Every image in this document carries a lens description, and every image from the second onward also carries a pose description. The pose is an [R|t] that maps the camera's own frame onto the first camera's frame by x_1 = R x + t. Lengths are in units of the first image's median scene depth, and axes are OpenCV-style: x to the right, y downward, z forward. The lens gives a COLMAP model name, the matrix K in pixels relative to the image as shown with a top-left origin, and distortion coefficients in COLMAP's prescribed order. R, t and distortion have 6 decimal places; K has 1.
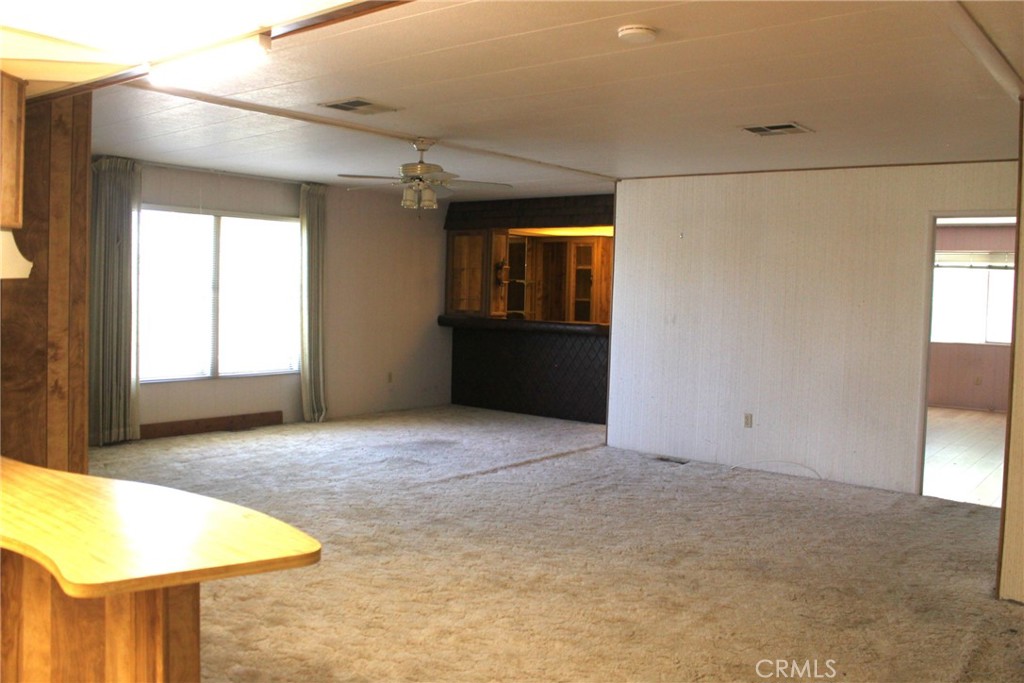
lens RADIAL K [[868.7, 0, 512.2], [0, 868.7, 338.5], [0, 0, 1]] dist [-0.164216, 0.140583]
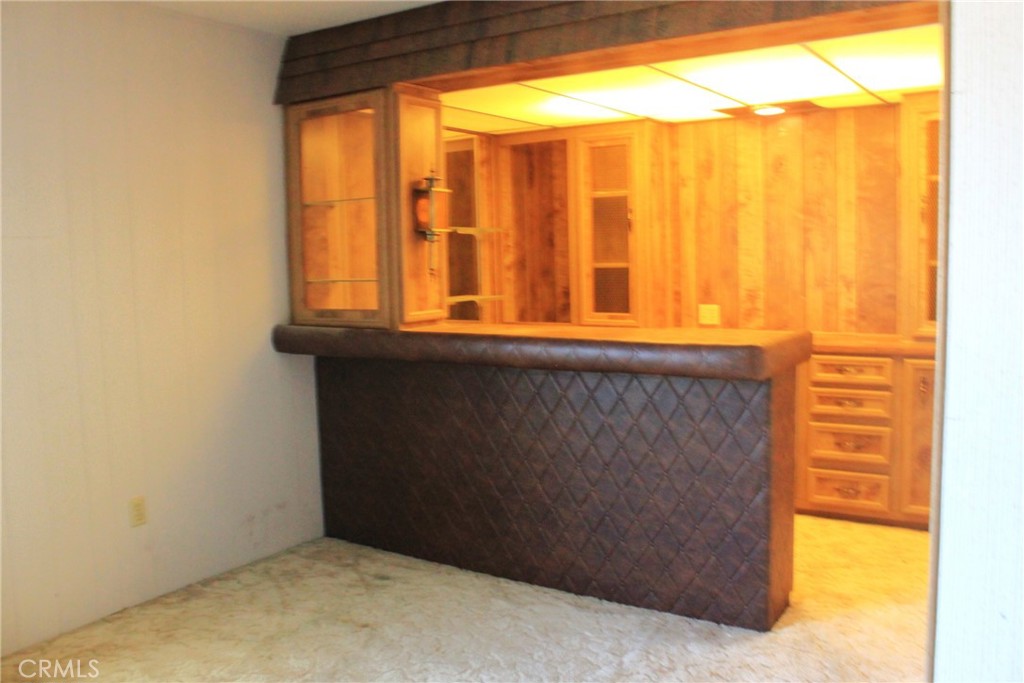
lens RADIAL K [[868.7, 0, 509.6], [0, 868.7, 336.9], [0, 0, 1]] dist [-0.164216, 0.140583]
pose [[0.994350, -0.059052, 0.088204, -0.013330], [0.055118, 0.997401, 0.046395, -0.033533], [-0.090715, -0.041271, 0.995021, 0.596433]]
